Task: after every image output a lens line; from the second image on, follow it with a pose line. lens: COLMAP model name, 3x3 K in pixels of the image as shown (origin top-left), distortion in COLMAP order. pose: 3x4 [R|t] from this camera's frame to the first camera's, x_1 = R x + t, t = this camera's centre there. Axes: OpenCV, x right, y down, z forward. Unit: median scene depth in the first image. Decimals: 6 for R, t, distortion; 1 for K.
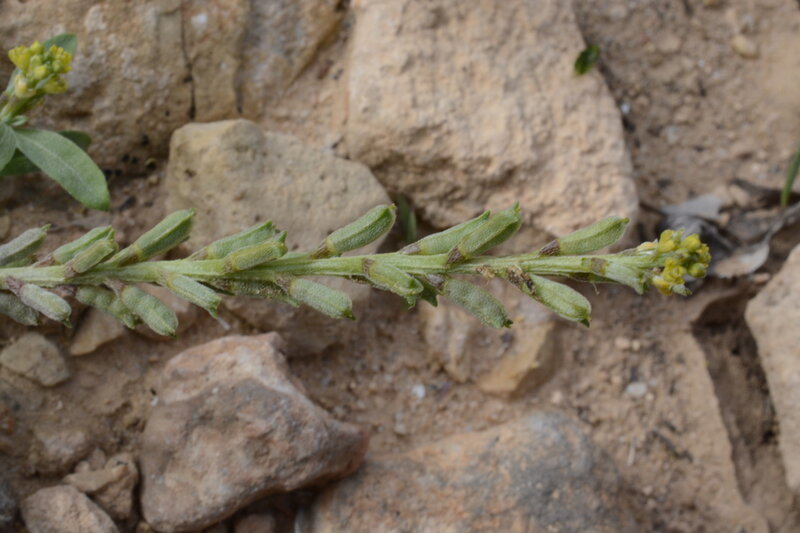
lens RADIAL K [[1527.8, 0, 400.4], [0, 1527.8, 267.3], [0, 0, 1]] dist [-0.019424, 0.000000]
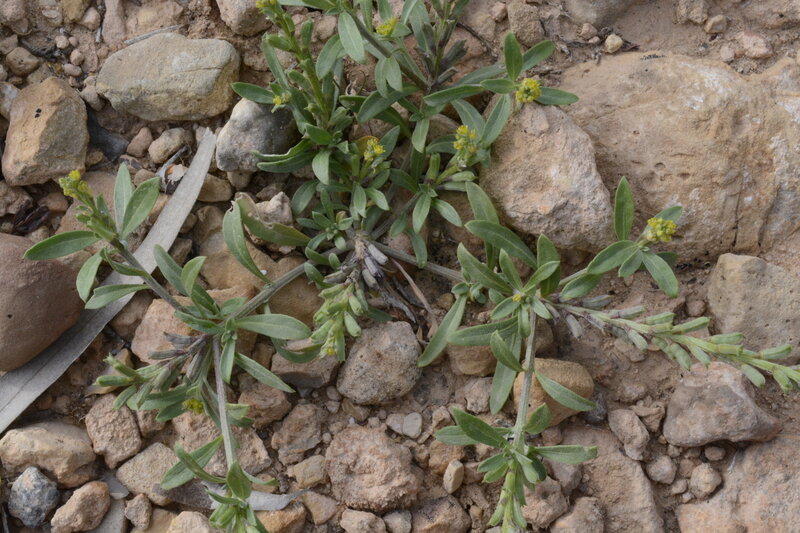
lens RADIAL K [[1527.8, 0, 400.5], [0, 1527.8, 266.5], [0, 0, 1]] dist [-0.019424, 0.000000]
pose [[0.897438, 0.243341, -0.367954, 0.220170], [-0.194413, 0.966897, 0.165271, -0.329367], [0.395991, -0.076785, 0.915038, -1.025245]]
